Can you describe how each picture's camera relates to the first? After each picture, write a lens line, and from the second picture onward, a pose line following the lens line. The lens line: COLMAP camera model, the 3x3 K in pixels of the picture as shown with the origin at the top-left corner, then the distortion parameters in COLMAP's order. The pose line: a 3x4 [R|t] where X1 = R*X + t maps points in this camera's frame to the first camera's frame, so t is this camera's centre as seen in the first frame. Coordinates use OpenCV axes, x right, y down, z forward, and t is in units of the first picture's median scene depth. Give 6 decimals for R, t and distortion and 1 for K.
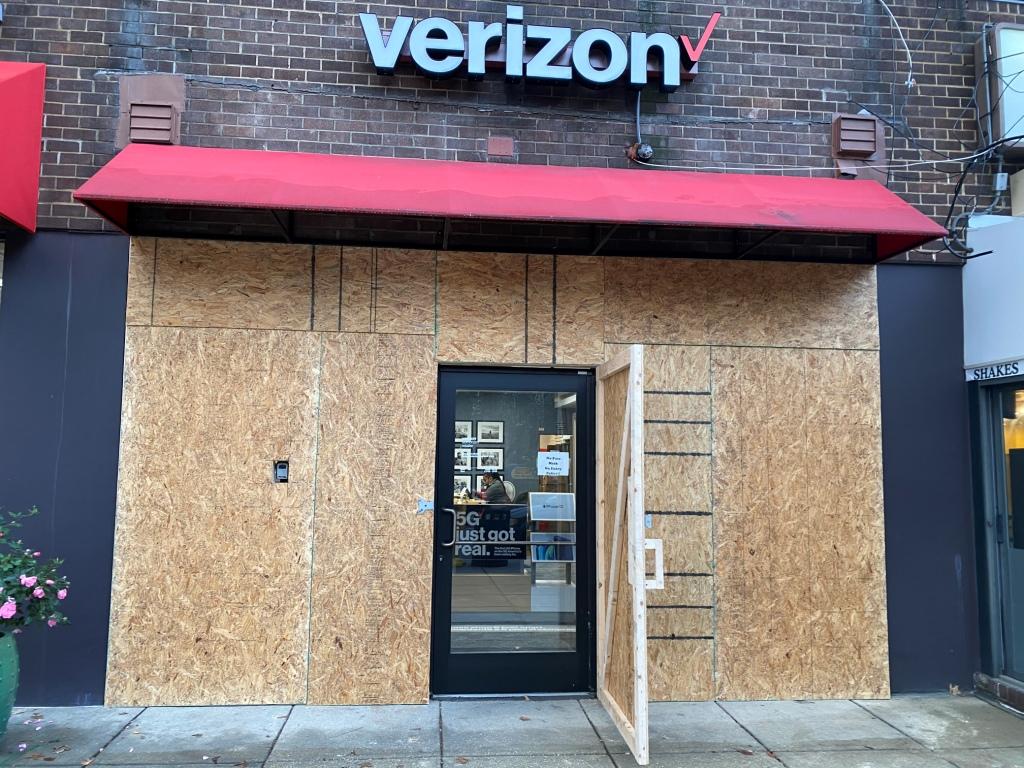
lens RADIAL K [[784.3, 0, 512.0], [0, 784.3, 384.0], [0, 0, 1]] dist [0.004448, -0.000154]
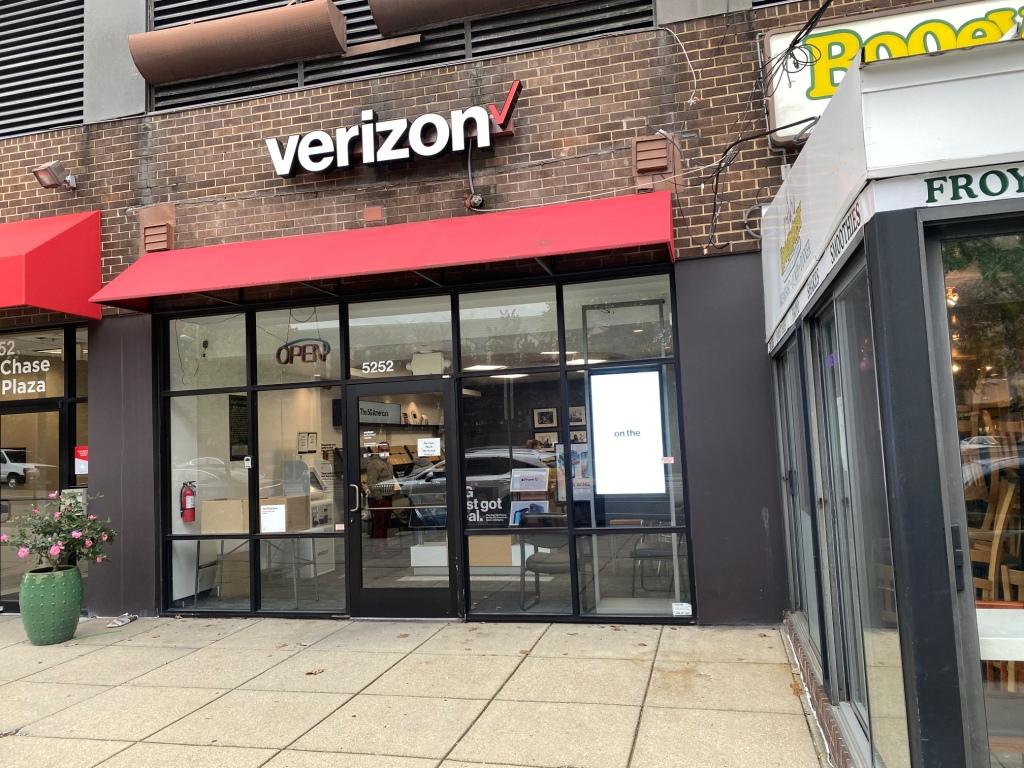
lens RADIAL K [[784.3, 0, 512.0], [0, 784.3, 384.0], [0, 0, 1]] dist [0.004448, -0.000154]
pose [[0.936807, -0.080013, -0.340573, 0.649164], [0.087992, 0.996089, 0.008019, -0.002960], [0.338599, -0.037480, 0.940184, -0.195626]]
